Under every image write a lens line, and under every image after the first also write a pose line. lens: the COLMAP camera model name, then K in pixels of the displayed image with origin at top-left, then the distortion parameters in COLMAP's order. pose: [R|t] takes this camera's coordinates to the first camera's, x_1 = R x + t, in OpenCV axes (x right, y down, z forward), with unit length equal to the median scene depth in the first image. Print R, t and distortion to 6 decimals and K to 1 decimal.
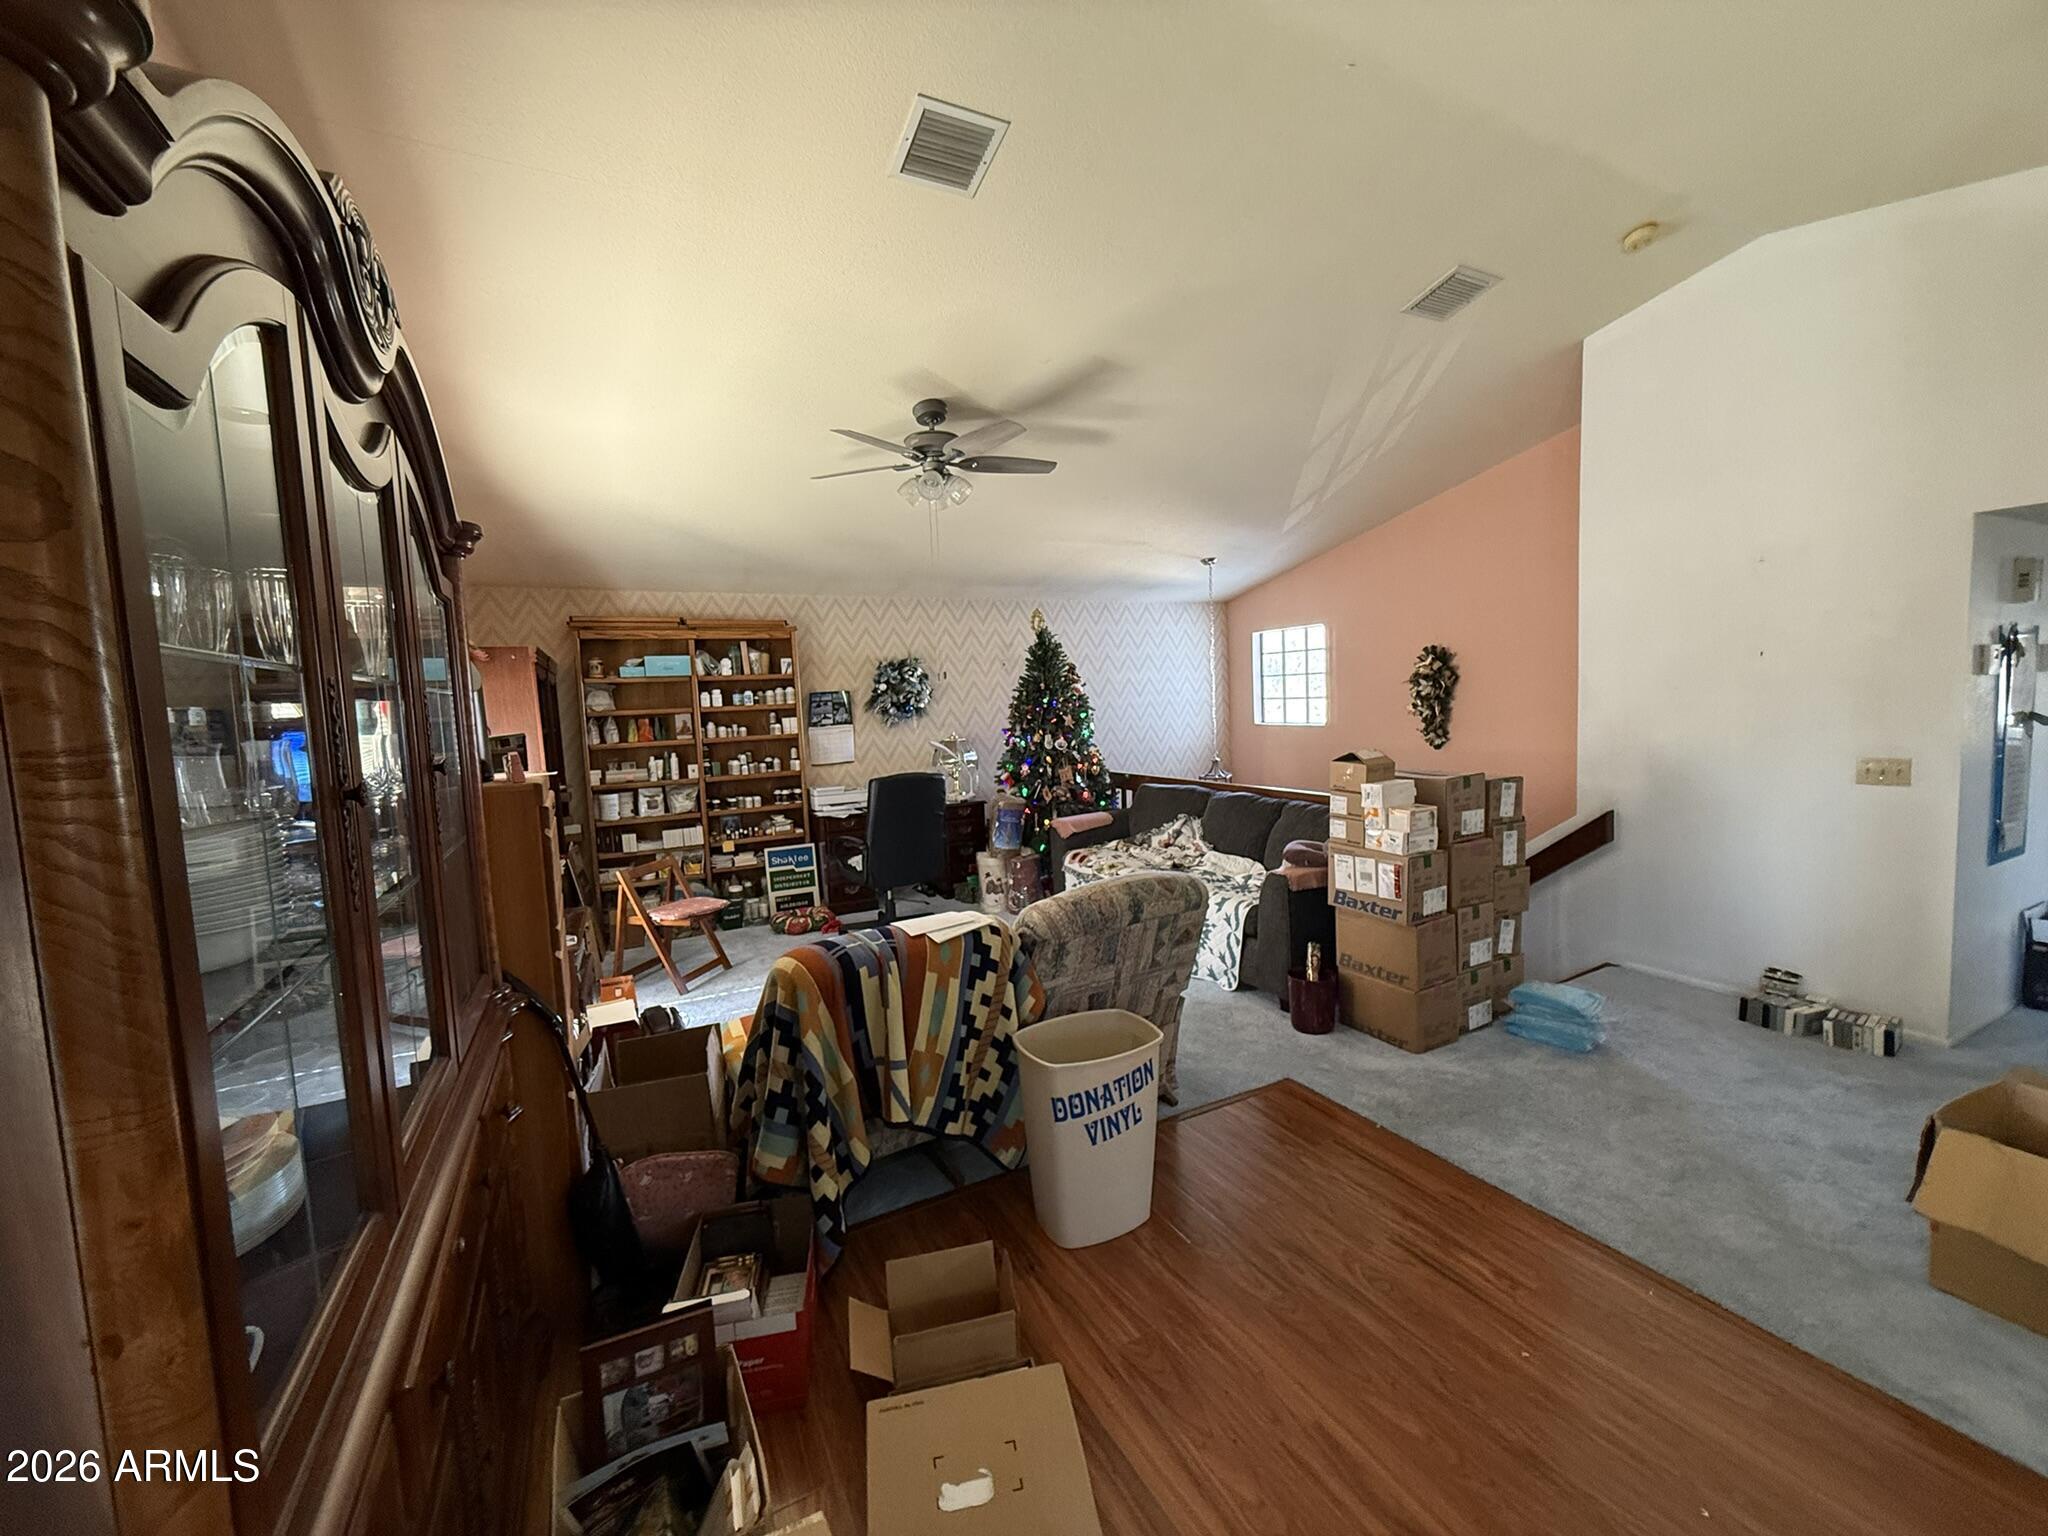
lens RADIAL K [[812.5, 0, 1024.0], [0, 812.5, 768.0], [0, 0, 1]] dist [0.000490, -0.000214]
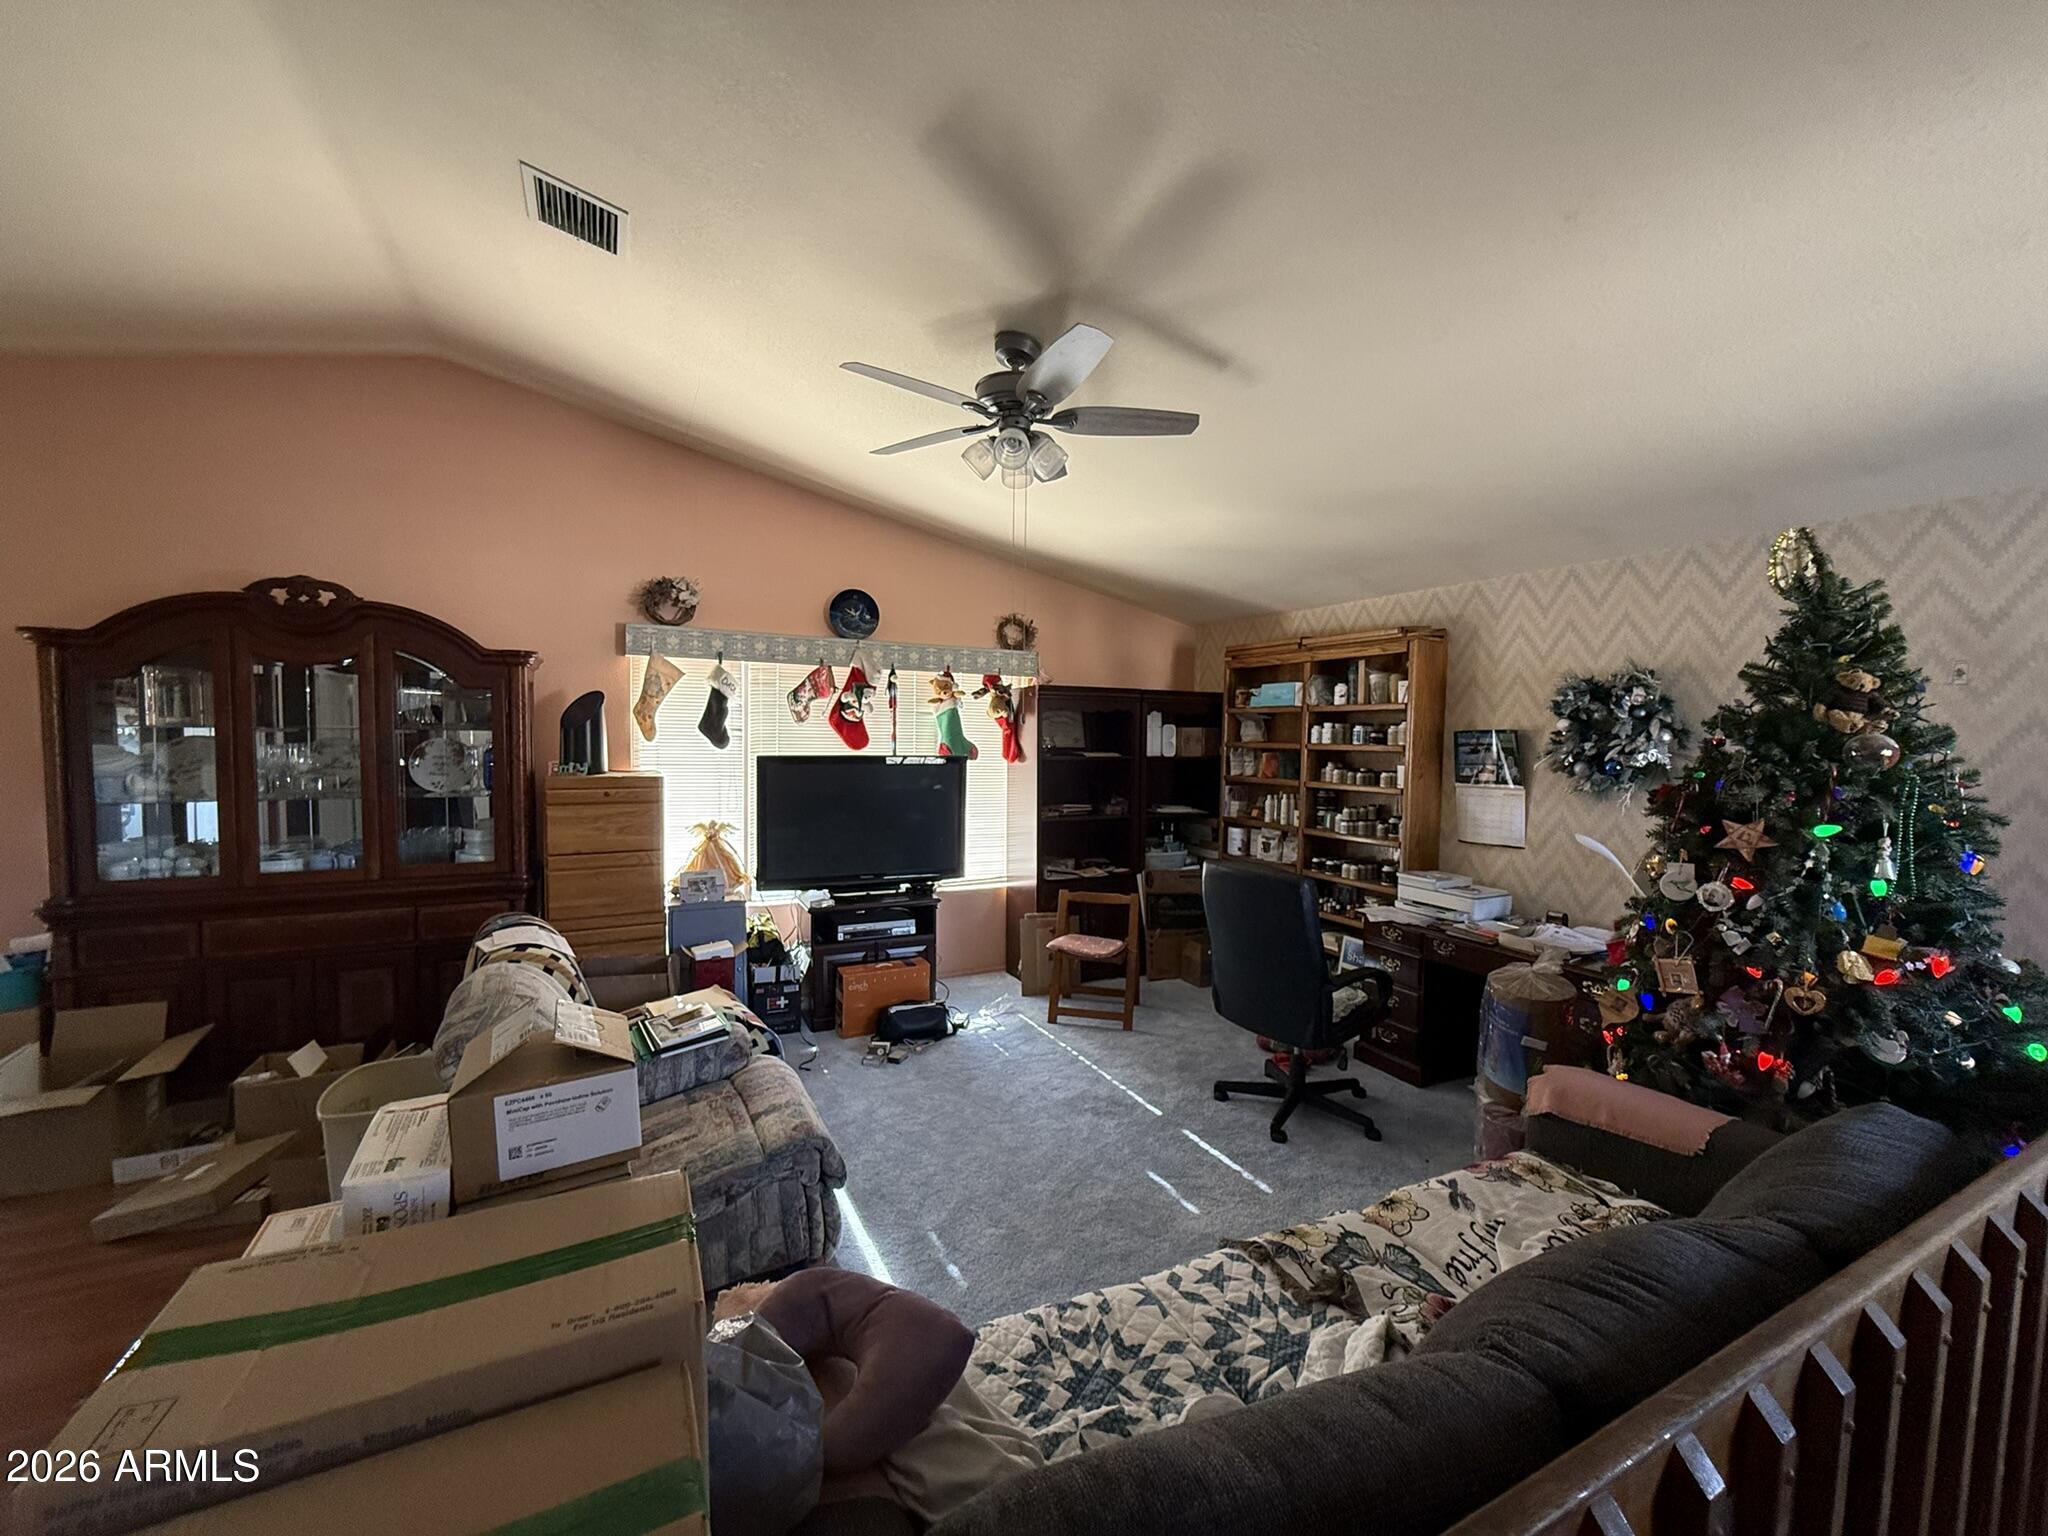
lens RADIAL K [[812.5, 0, 1024.0], [0, 812.5, 768.0], [0, 0, 1]] dist [0.000490, -0.000214]
pose [[-0.038666, 0.097408, -0.994493, 0.431886], [-0.079868, 0.991752, 0.100245, -0.107483], [0.996055, 0.083304, -0.030567, 0.720060]]
